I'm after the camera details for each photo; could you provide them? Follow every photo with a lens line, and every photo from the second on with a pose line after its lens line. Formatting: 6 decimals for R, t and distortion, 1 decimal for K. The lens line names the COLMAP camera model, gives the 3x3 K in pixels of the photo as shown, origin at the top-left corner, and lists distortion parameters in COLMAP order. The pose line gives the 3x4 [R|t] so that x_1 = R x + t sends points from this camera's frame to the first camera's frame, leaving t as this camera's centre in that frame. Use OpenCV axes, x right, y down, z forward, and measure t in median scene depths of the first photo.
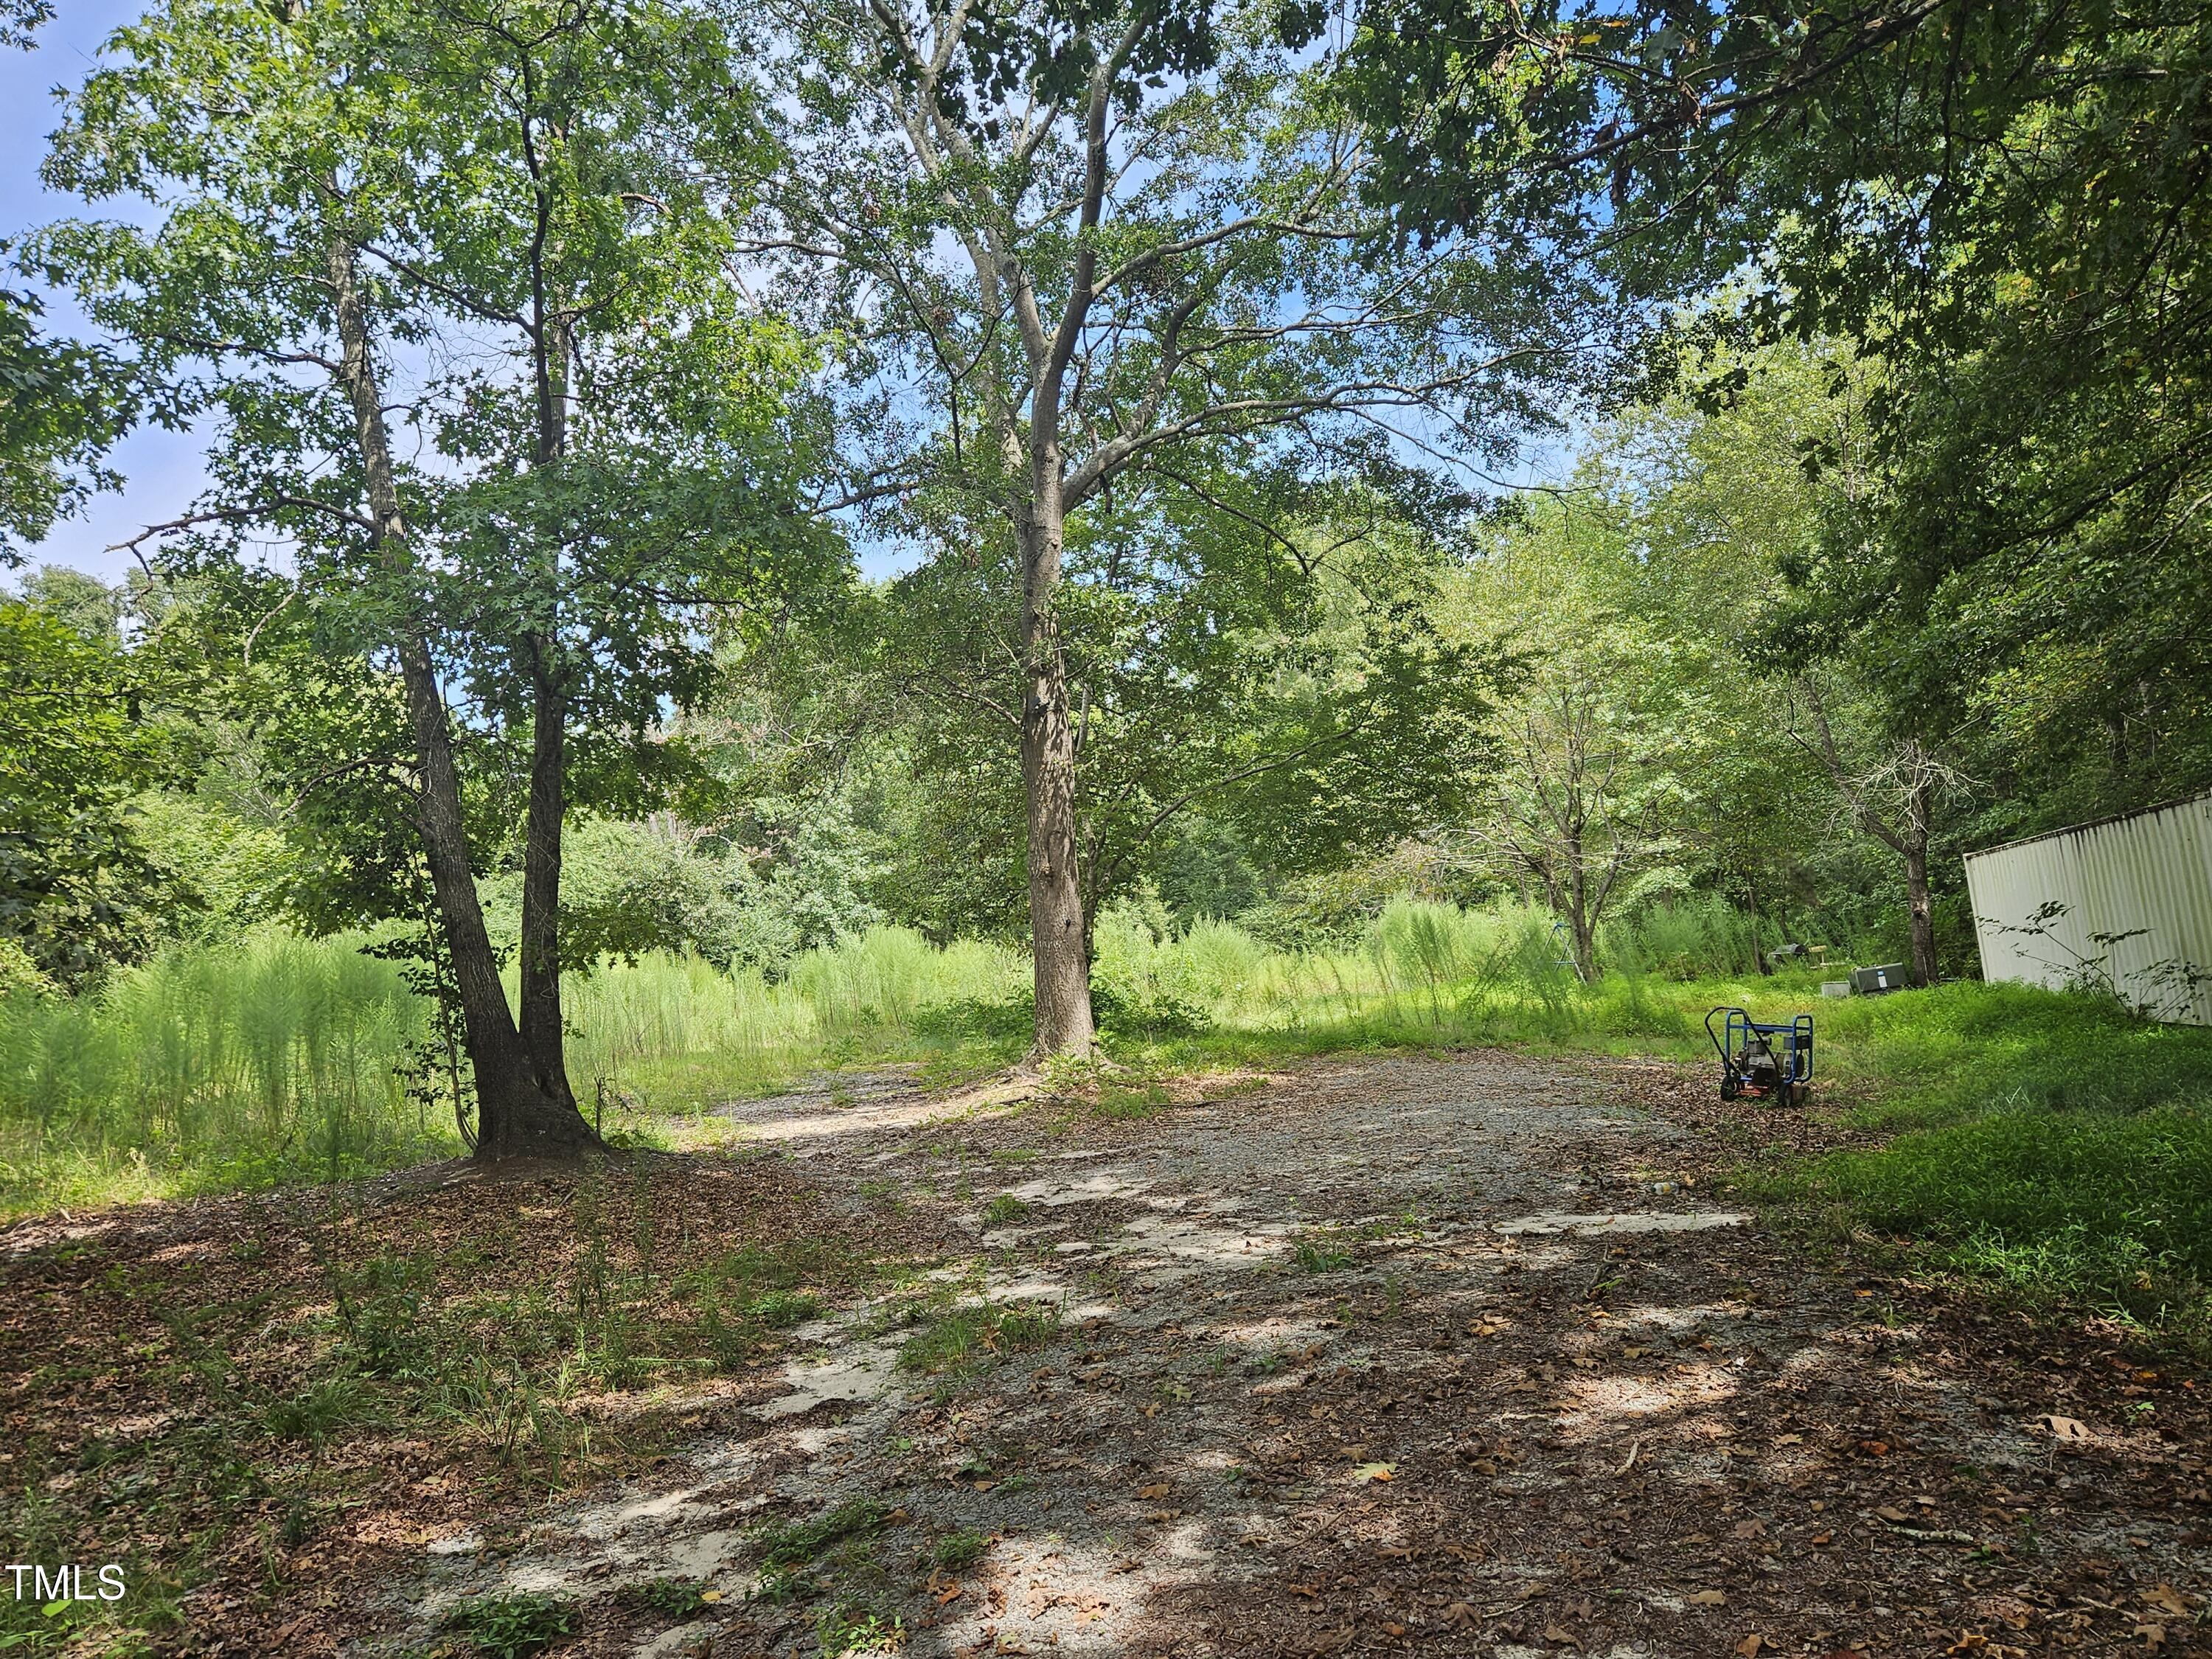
lens RADIAL K [[1652.6, 0, 1096.7], [0, 1652.6, 868.4], [0, 0, 1]] dist [0.073510, -0.069028]
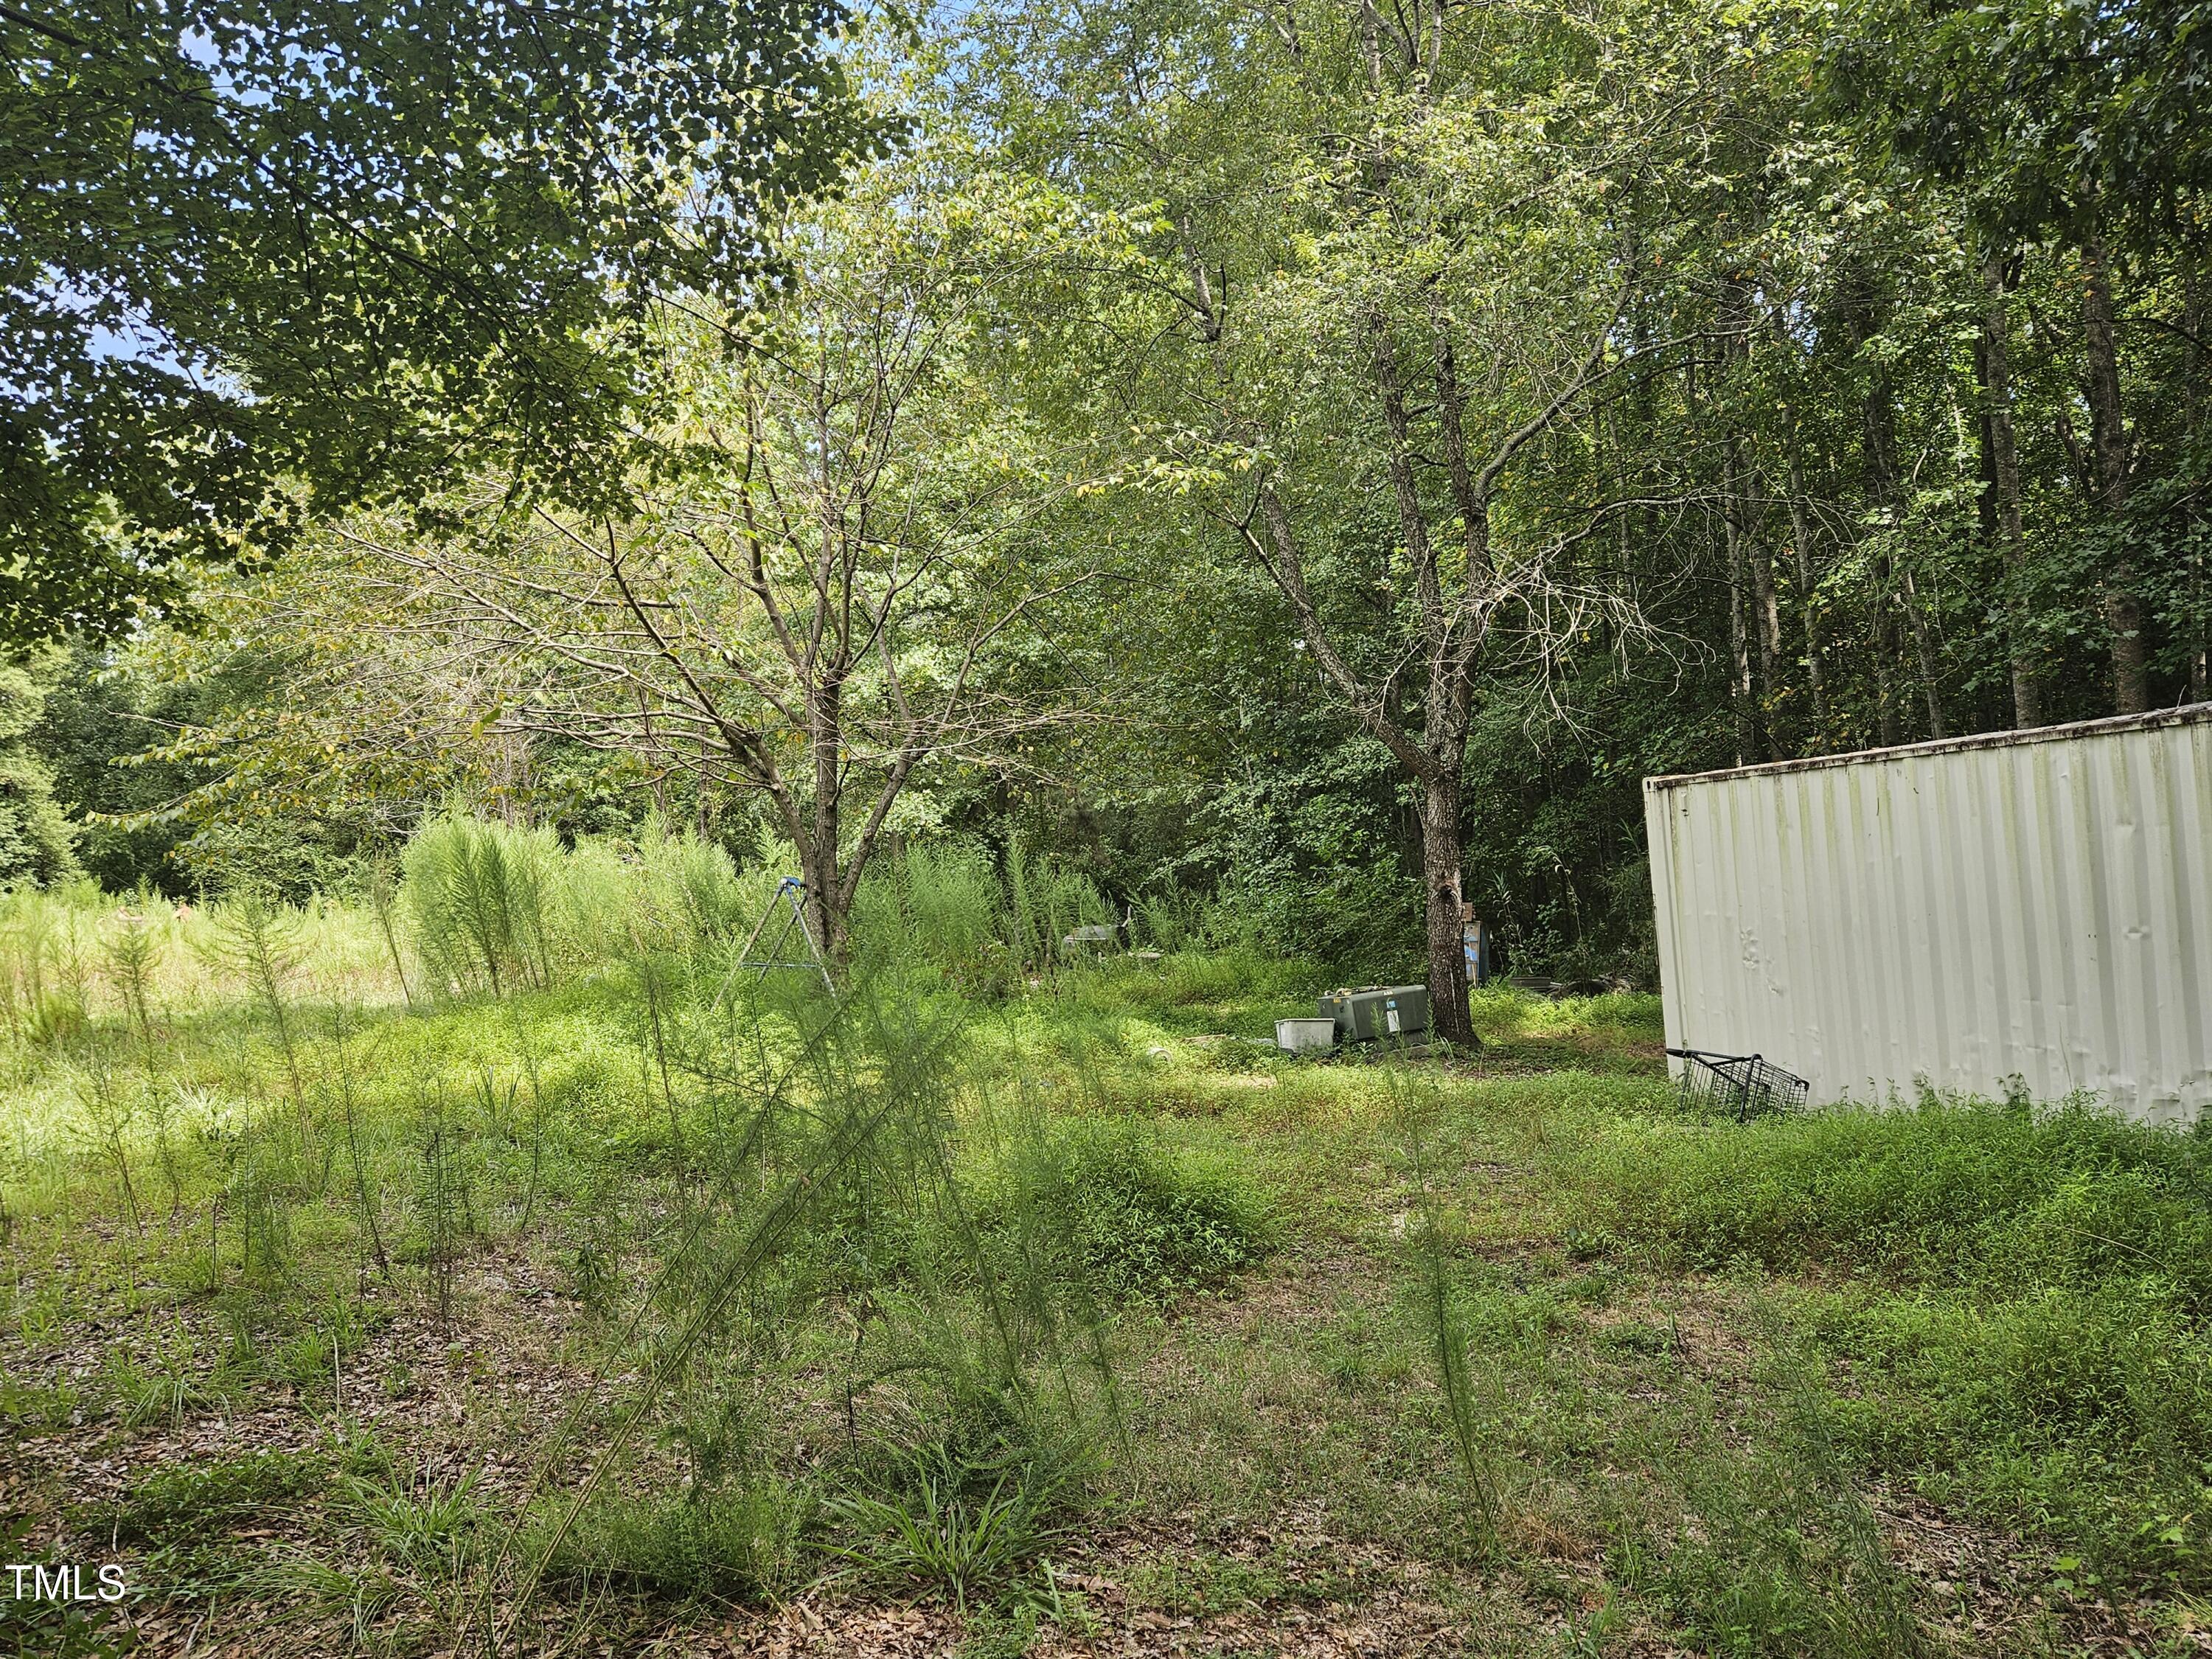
lens RADIAL K [[1652.6, 0, 1111.2], [0, 1652.6, 846.1], [0, 0, 1]] dist [0.073510, -0.069028]
pose [[0.858919, 0.068715, 0.507480, 0.113013], [-0.073855, 0.997219, -0.010025, 0.021687], [-0.506757, -0.028869, 0.861605, 0.513183]]
